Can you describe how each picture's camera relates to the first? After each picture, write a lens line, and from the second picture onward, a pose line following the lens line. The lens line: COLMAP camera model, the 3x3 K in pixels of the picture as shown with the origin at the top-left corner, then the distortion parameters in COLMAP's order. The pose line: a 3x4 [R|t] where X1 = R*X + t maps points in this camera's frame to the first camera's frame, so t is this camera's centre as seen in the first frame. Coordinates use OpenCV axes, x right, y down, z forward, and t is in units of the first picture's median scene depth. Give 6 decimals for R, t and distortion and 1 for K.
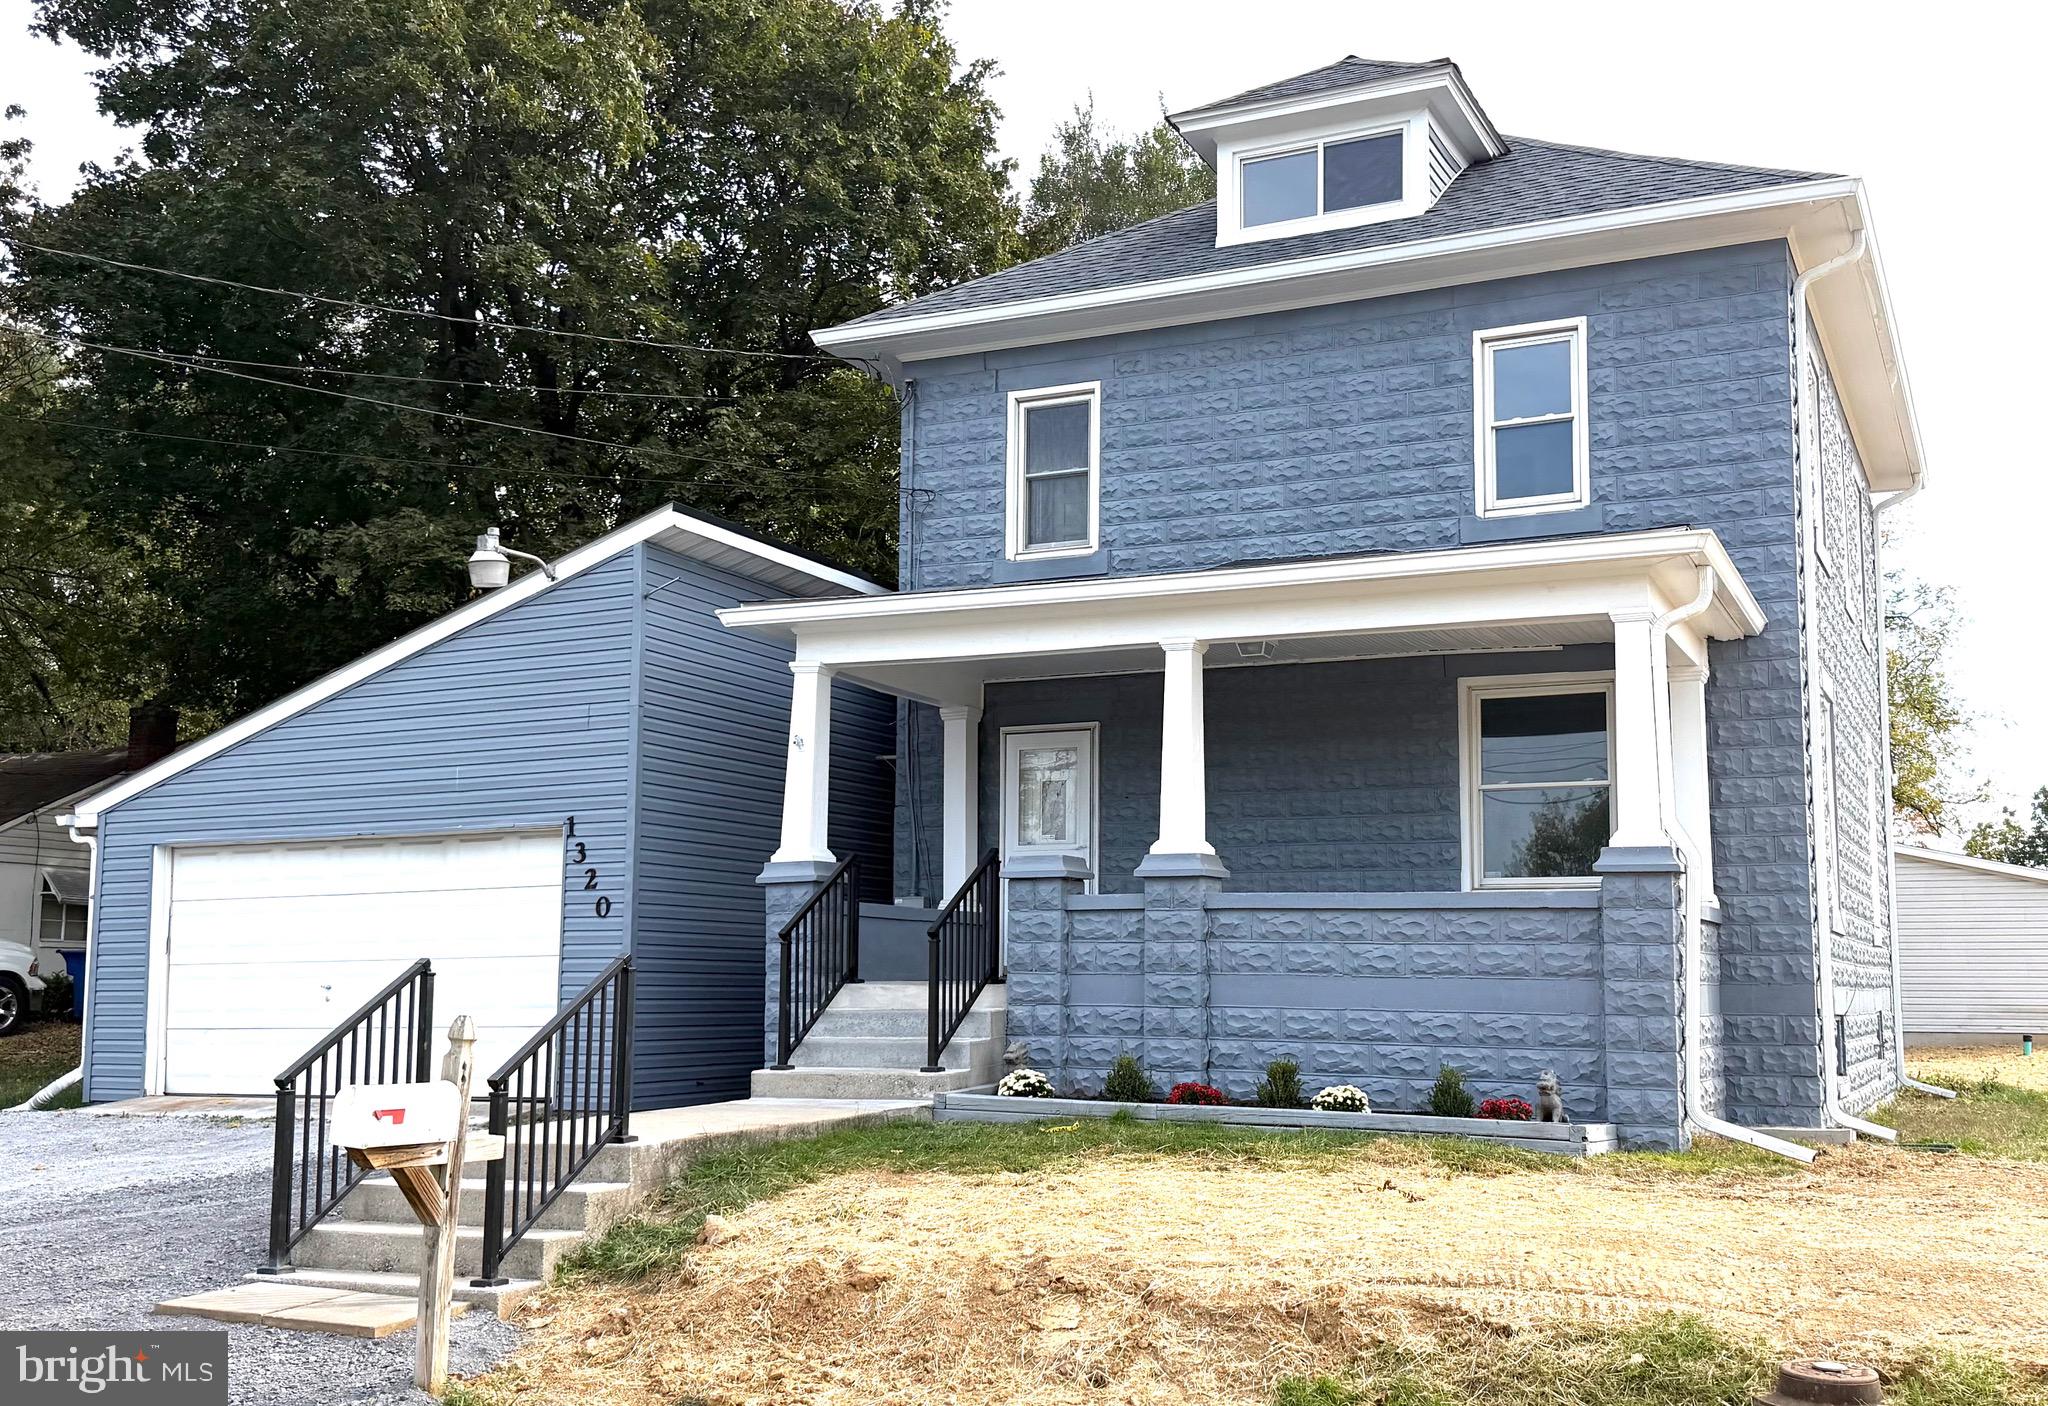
lens RADIAL K [[2001.3, 0, 1110.1], [0, 2001.3, 741.2], [0, 0, 1]] dist [0.132229, -0.012936]
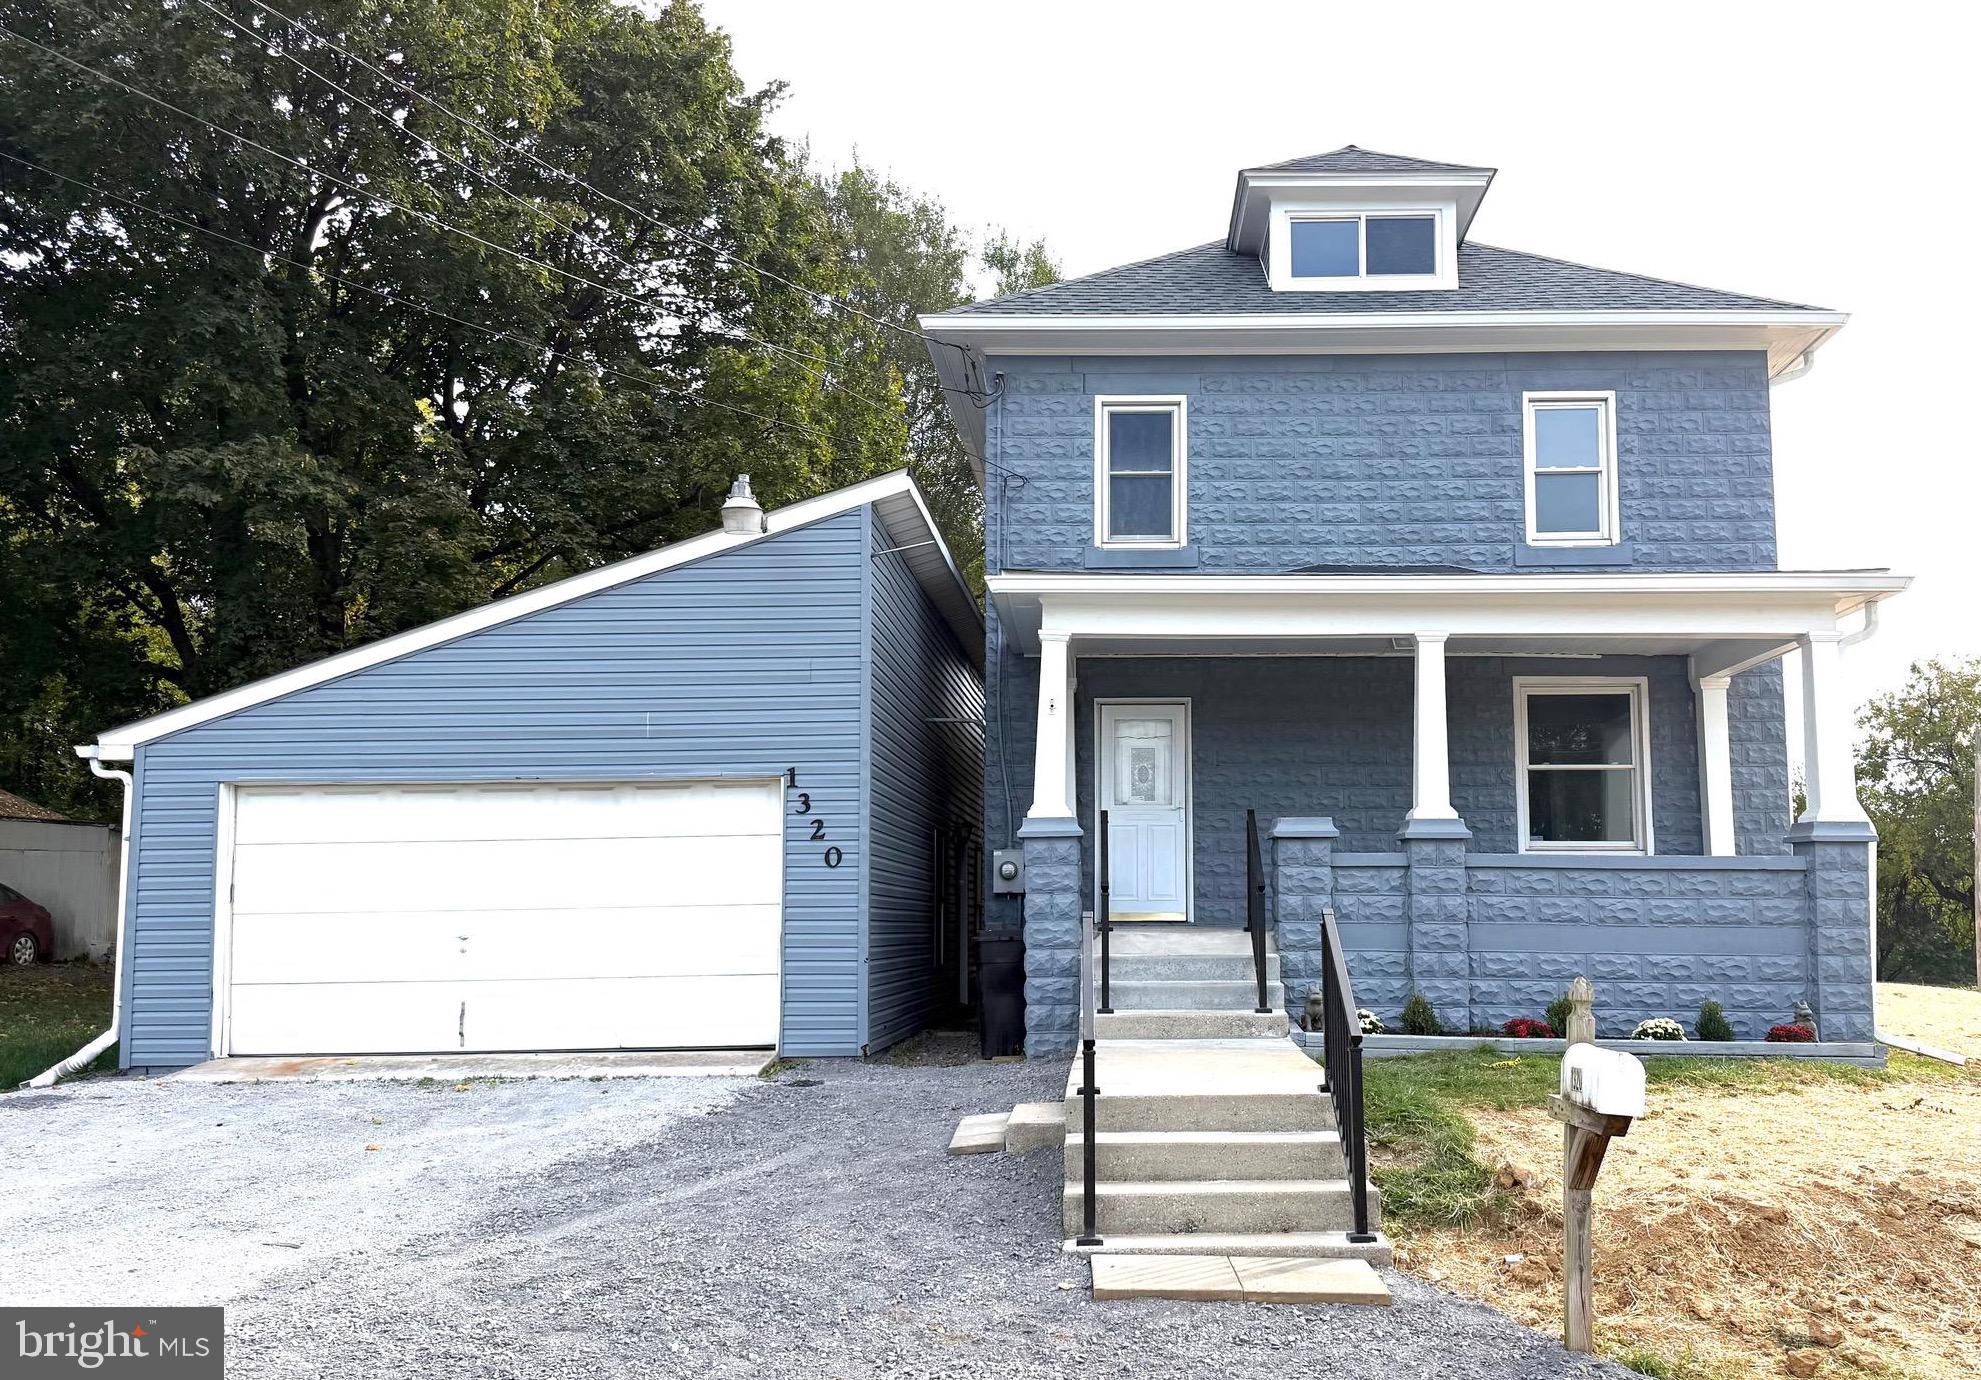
lens RADIAL K [[1622.2, 0, 1098.1], [0, 1622.2, 753.4], [0, 0, 1]] dist [0.176478, -0.372645]
pose [[0.917625, 0.034197, 0.395973, -0.447998], [-0.043238, 0.998968, 0.013926, 0.012149], [-0.395089, -0.029900, 0.918156, 0.187327]]
